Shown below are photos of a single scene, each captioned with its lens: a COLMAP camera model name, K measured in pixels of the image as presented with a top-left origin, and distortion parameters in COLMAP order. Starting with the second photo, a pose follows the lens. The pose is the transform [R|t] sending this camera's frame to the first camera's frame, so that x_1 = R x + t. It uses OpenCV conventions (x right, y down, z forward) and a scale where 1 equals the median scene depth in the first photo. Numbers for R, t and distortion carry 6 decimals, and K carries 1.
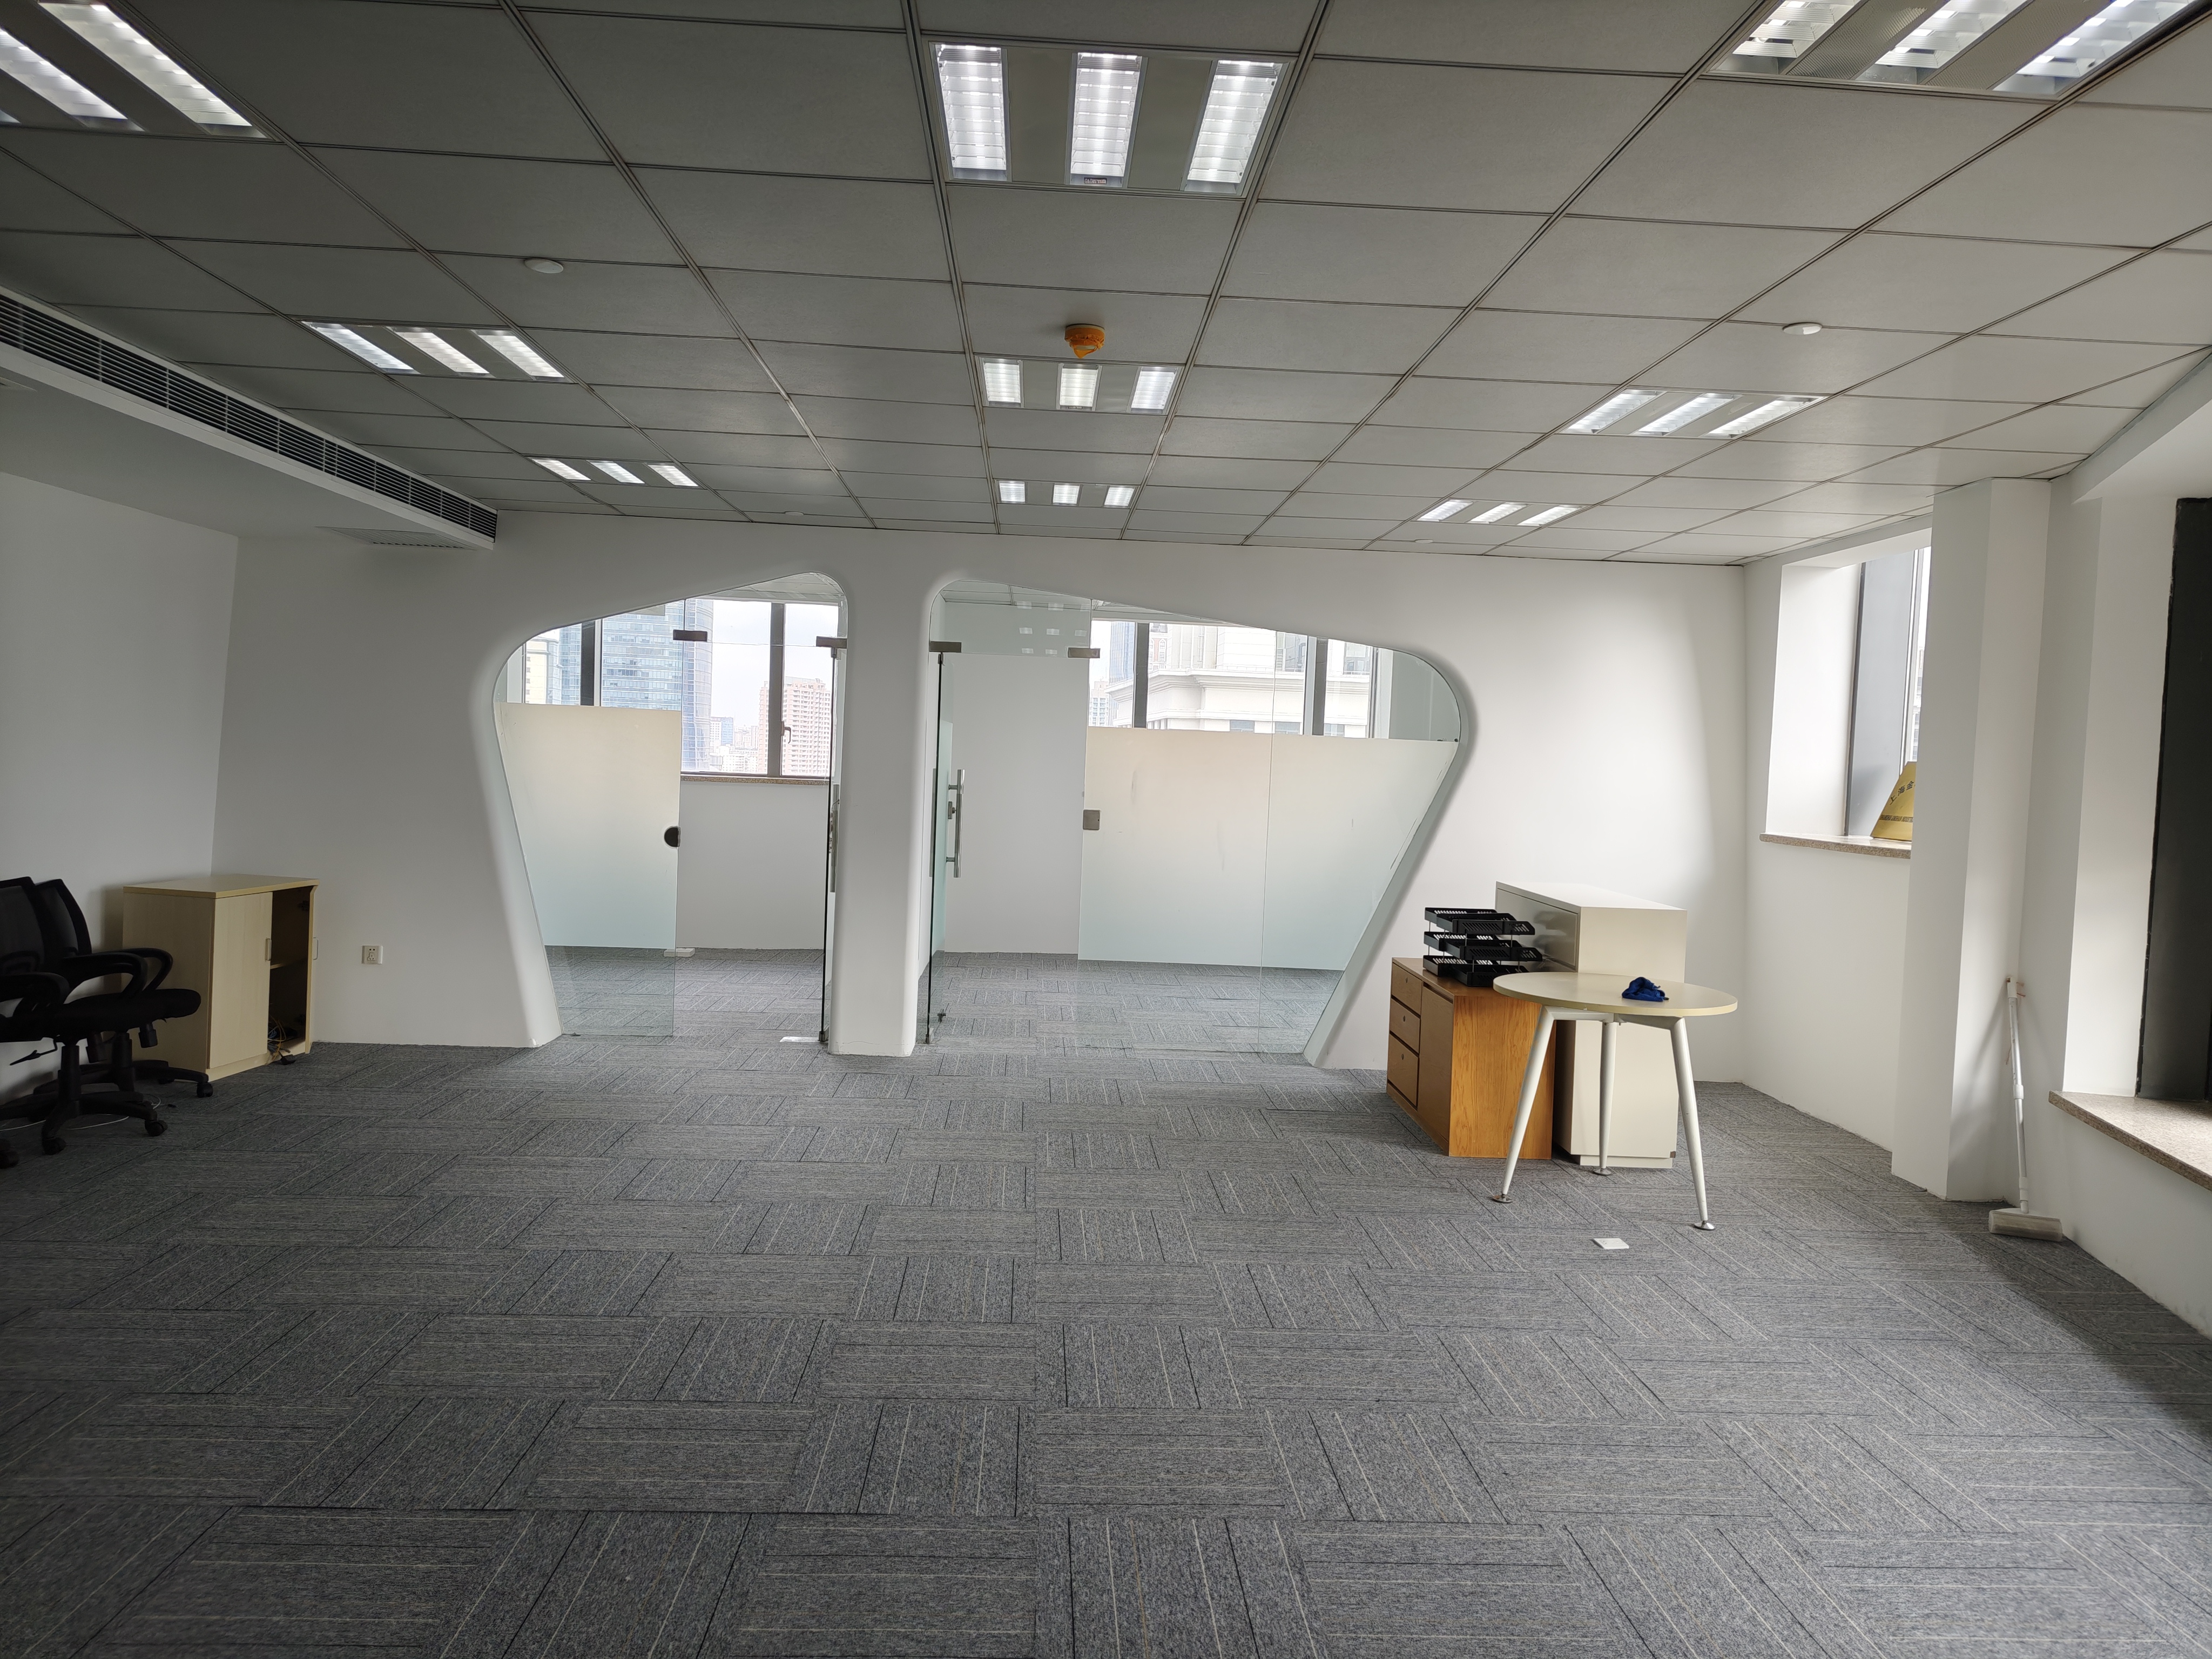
lens RADIAL K [[1514.9, 0, 1101.9], [0, 1514.9, 825.2], [0, 0, 1]] dist [0.023879, -0.009357]
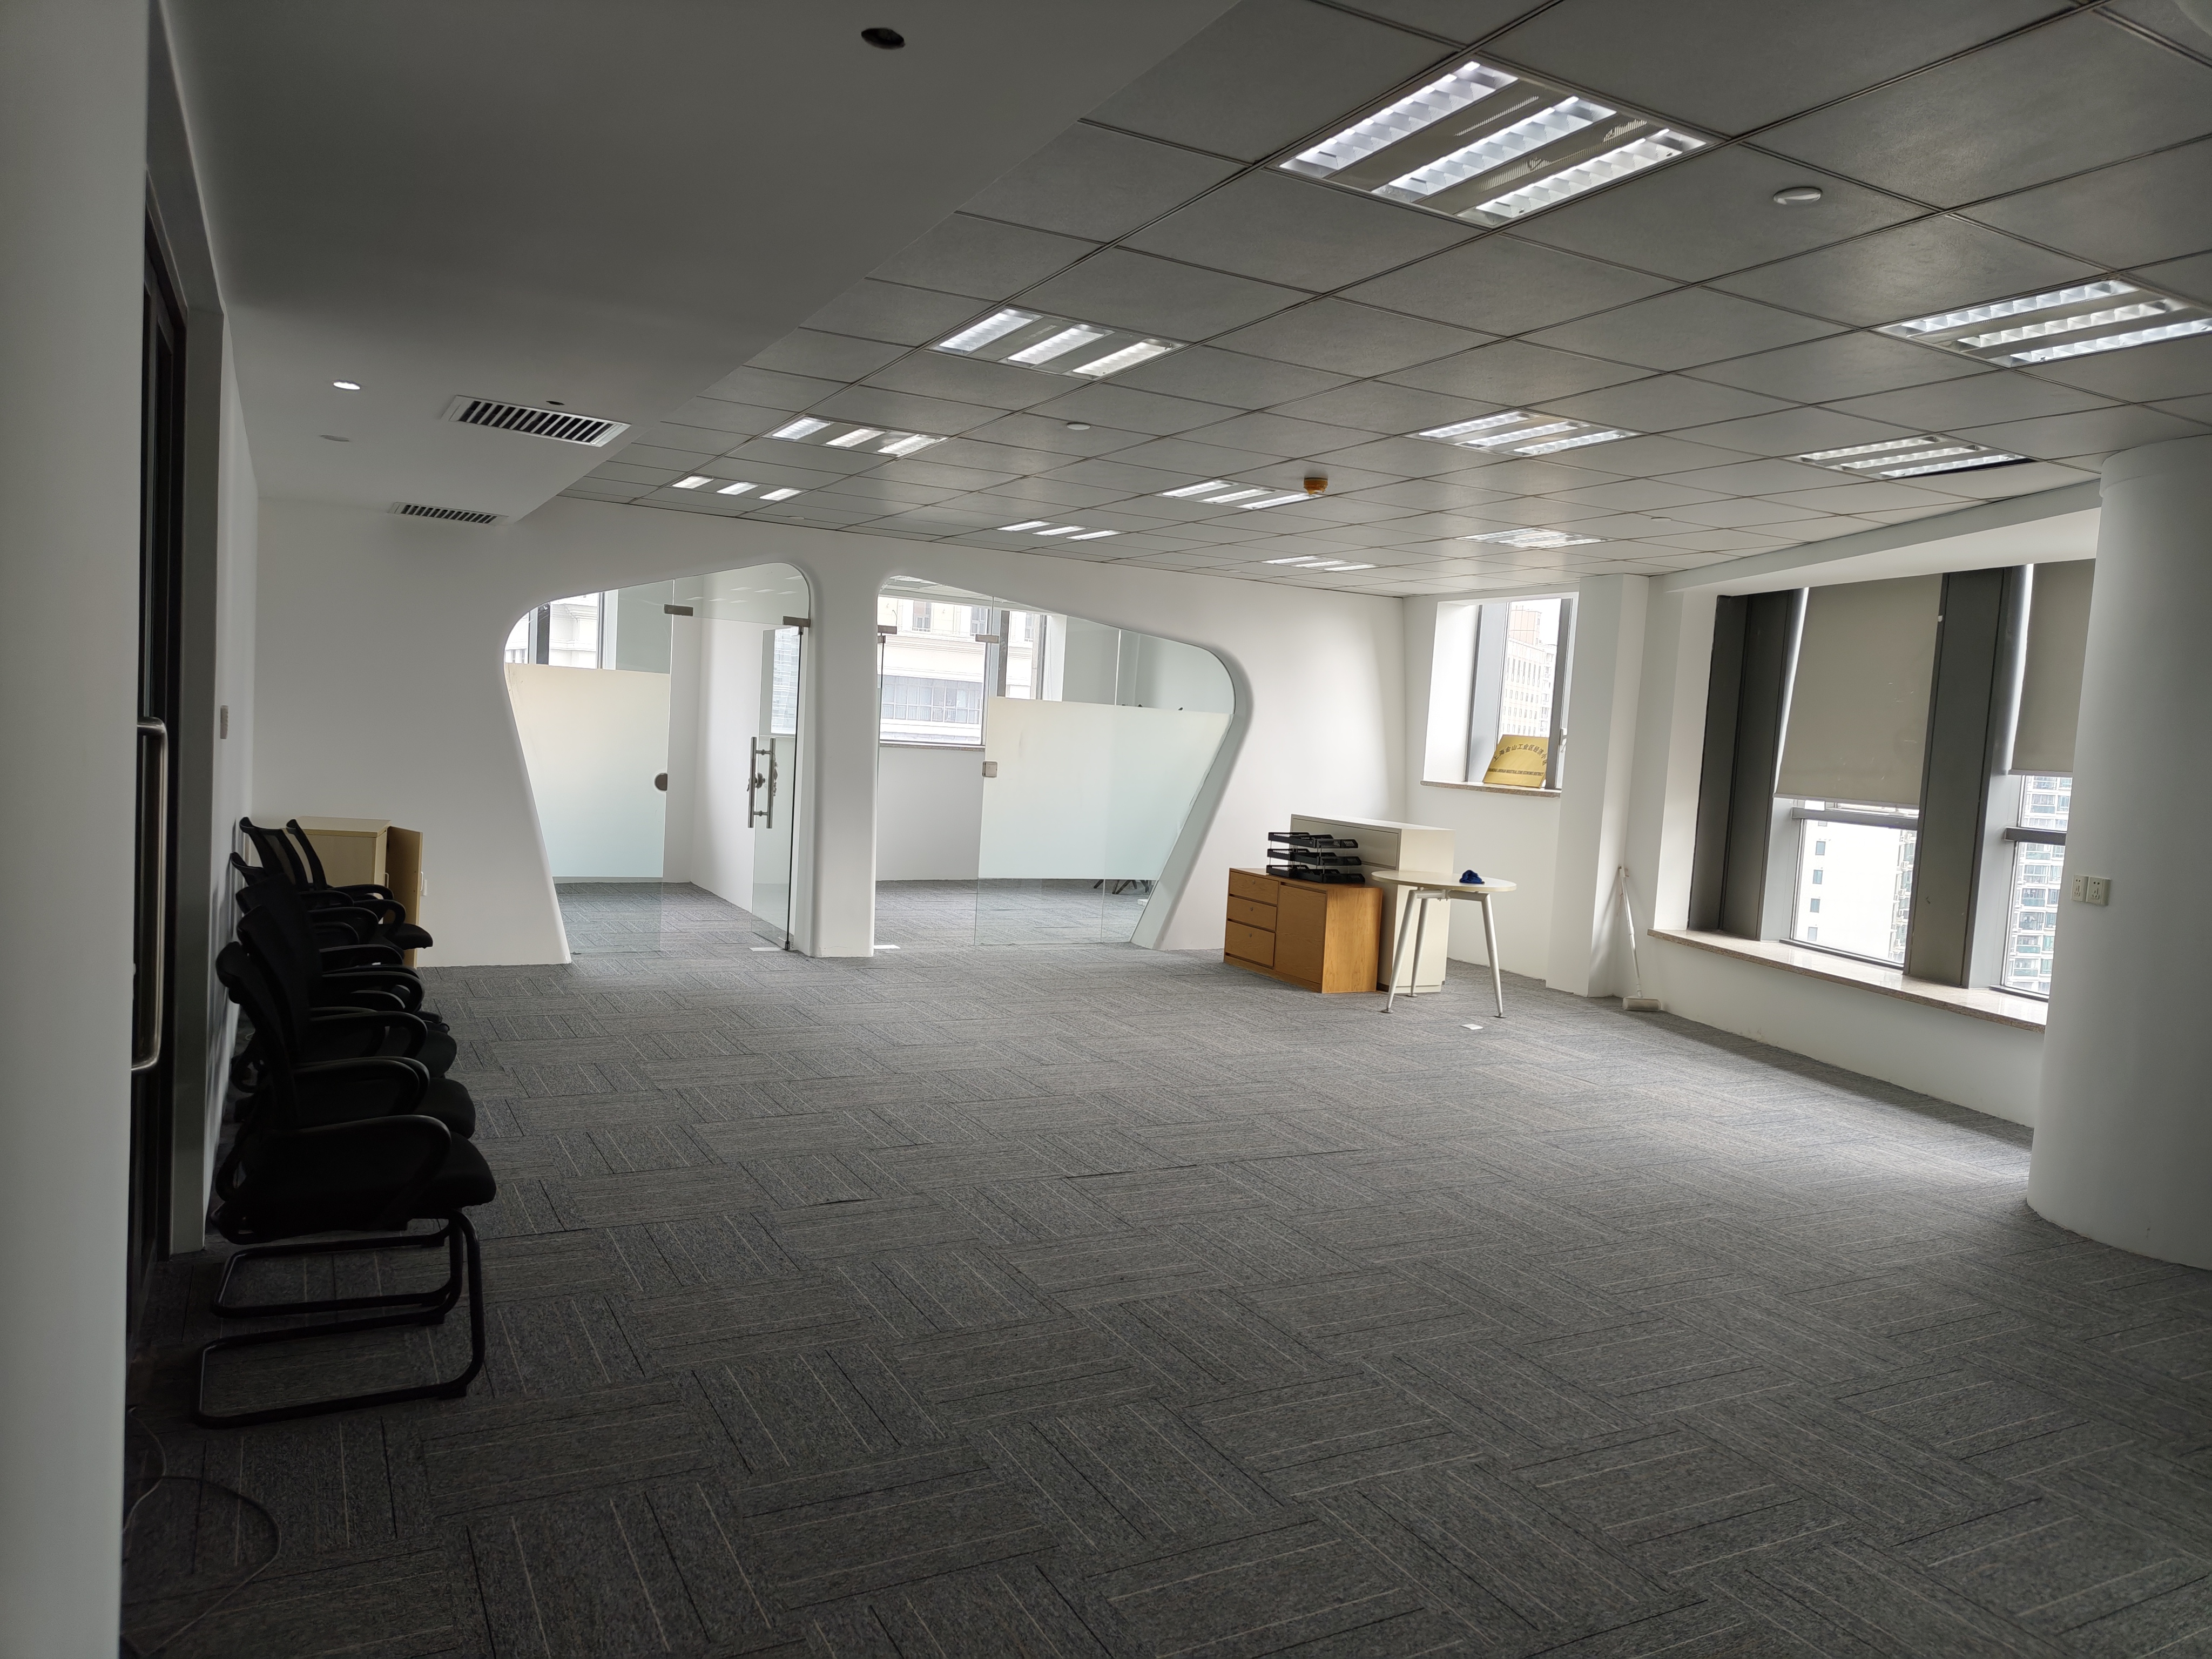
lens RADIAL K [[1514.9, 0, 1113.6], [0, 1514.9, 834.4], [0, 0, 1]] dist [0.023879, -0.009357]
pose [[0.901188, -0.015107, 0.433165, -0.624243], [-0.005732, 0.998890, 0.046762, -0.011608], [-0.433391, -0.044624, 0.900101, -0.275456]]
